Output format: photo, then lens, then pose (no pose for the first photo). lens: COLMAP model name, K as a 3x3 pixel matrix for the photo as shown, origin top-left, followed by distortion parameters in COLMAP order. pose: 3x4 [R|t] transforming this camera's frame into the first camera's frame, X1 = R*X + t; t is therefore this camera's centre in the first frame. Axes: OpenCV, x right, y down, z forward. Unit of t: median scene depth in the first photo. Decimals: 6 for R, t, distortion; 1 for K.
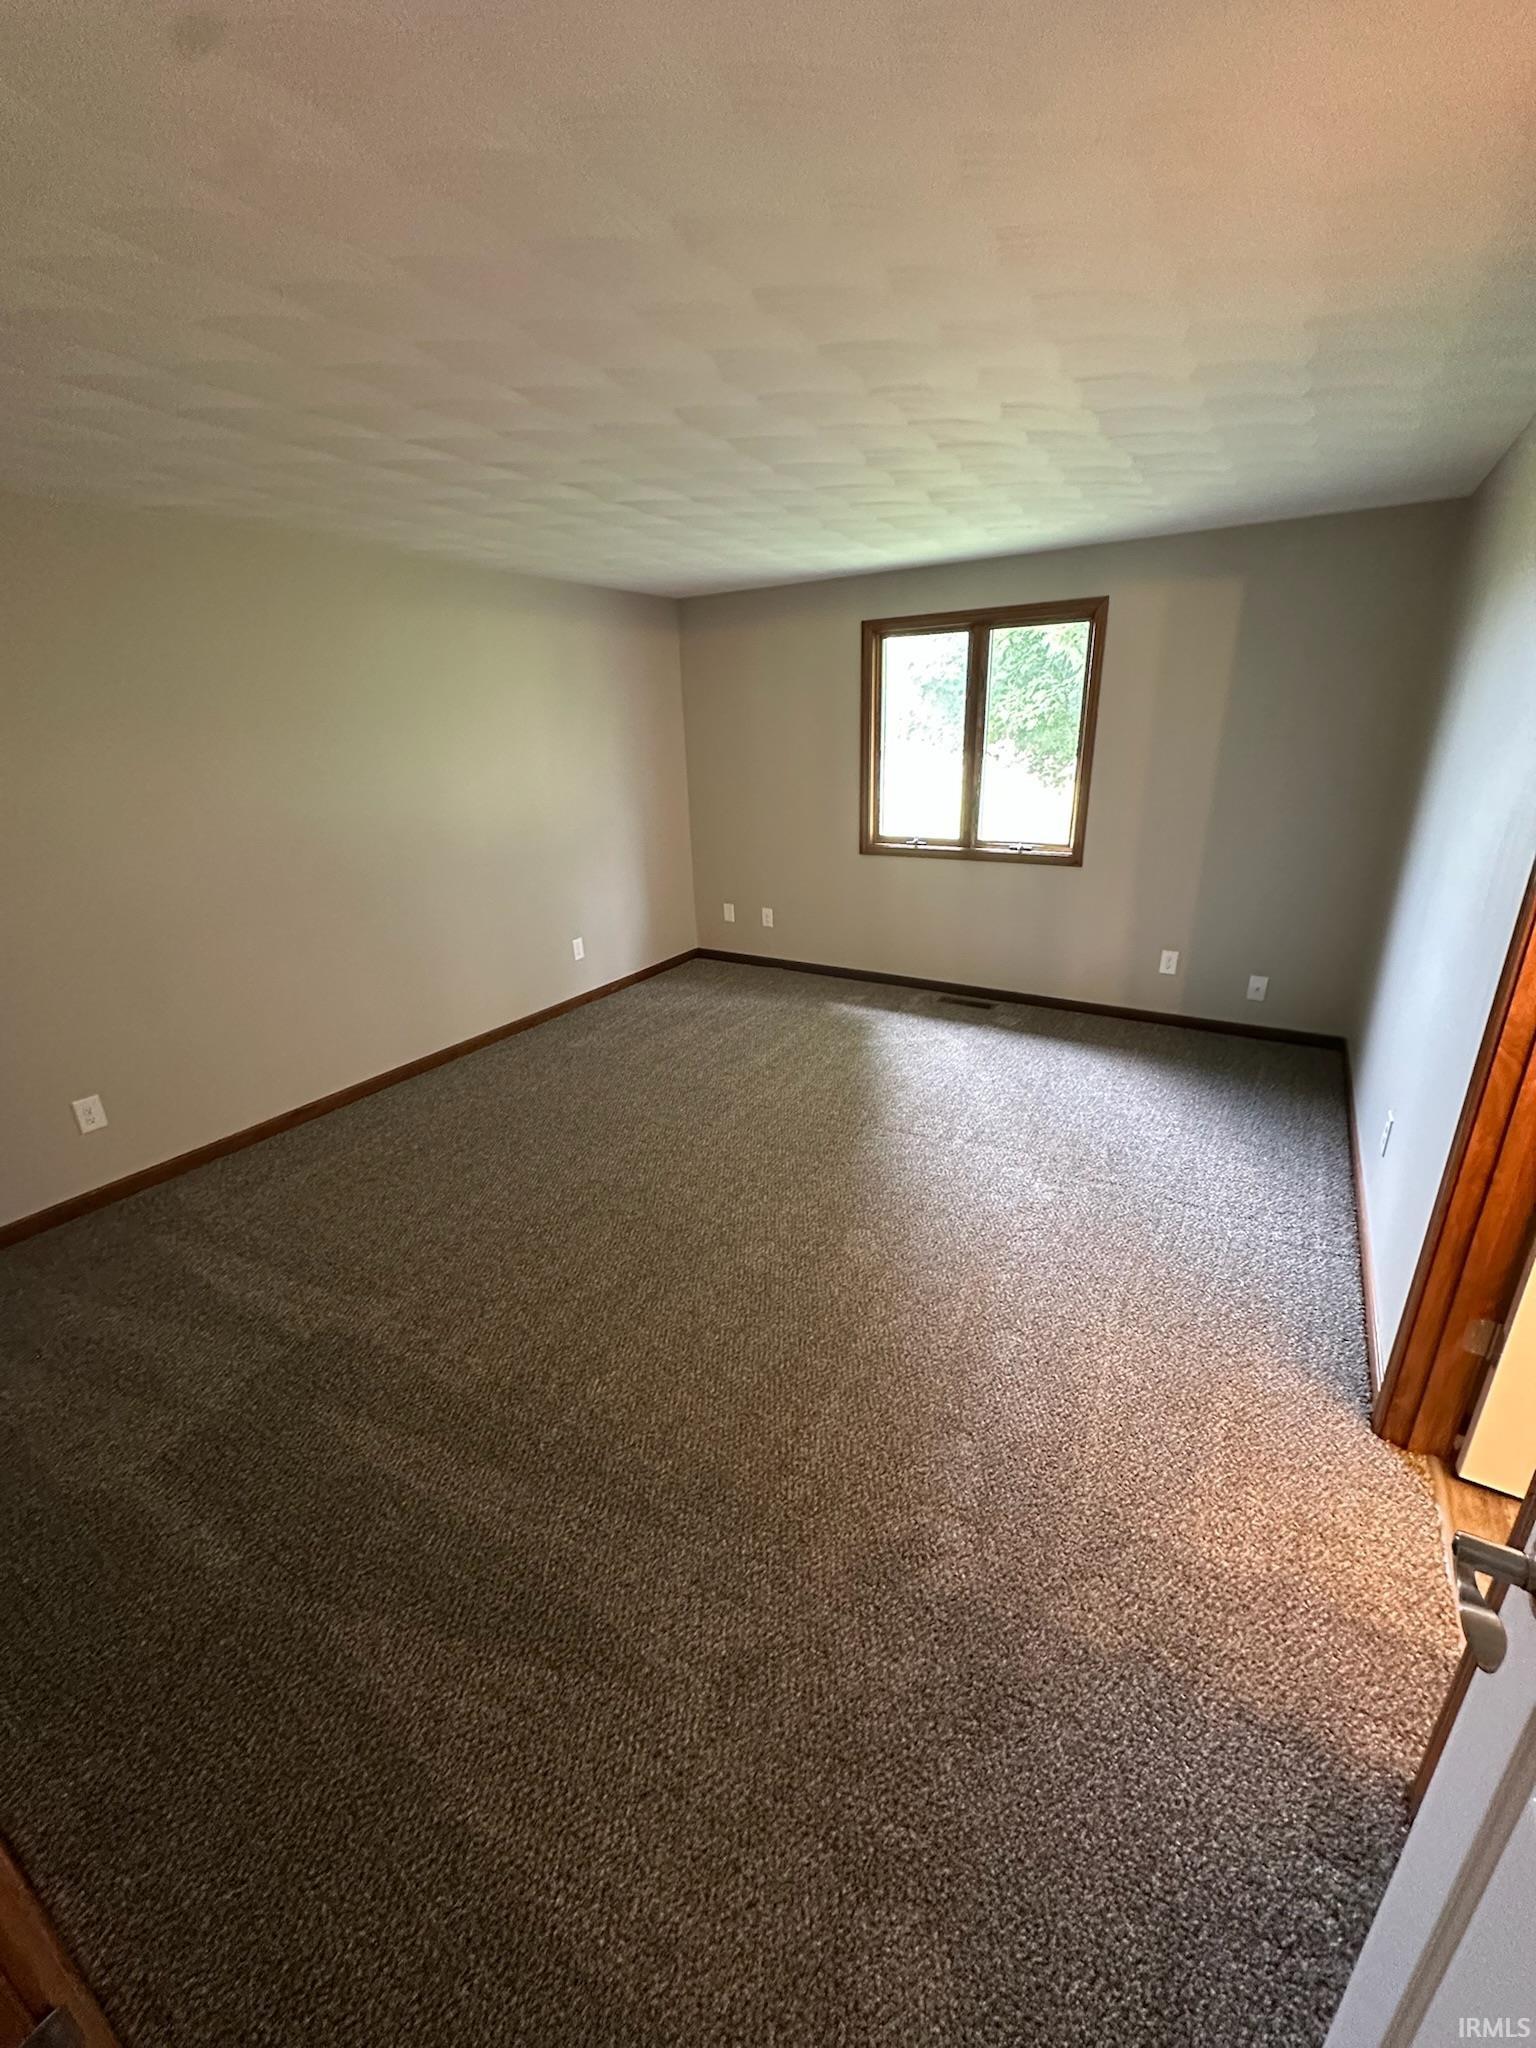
lens RADIAL K [[813.3, 0, 769.4], [0, 813.3, 1025.3], [0, 0, 1]] dist [-0.001532, 0.000814]
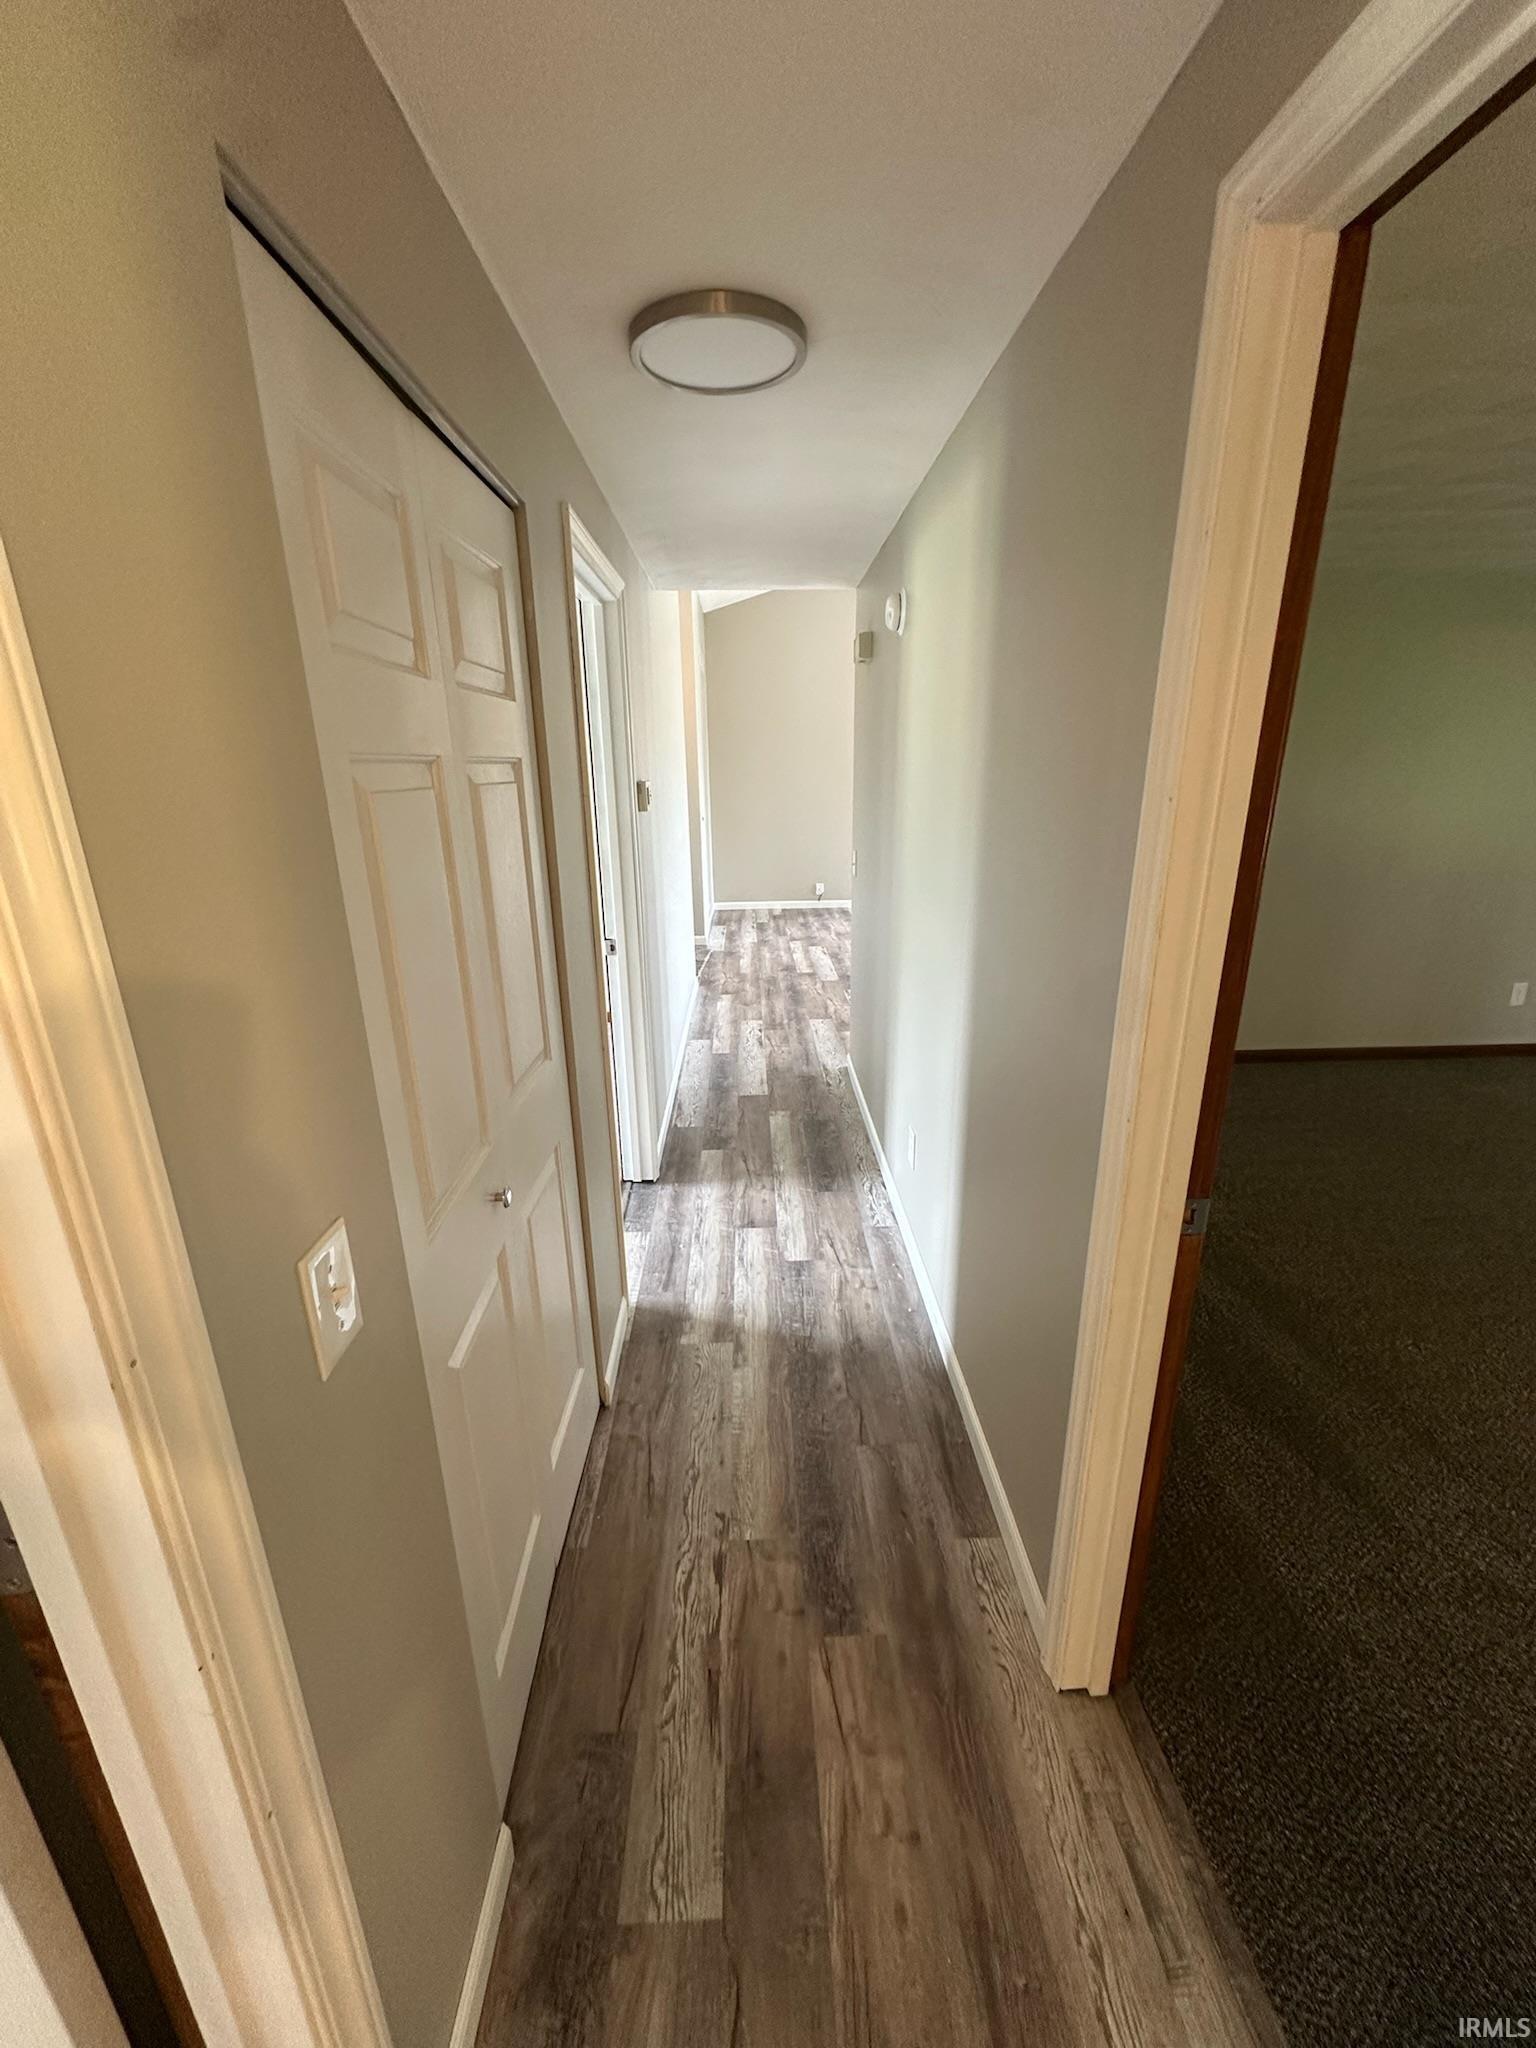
lens RADIAL K [[813.3, 0, 763.5], [0, 813.3, 1019.3], [0, 0, 1]] dist [-0.001532, 0.000814]
pose [[0.546486, 0.277769, -0.790062, 0.028261], [-0.303490, 0.944953, 0.122302, 0.084641], [0.780543, 0.172939, 0.600704, -0.208590]]
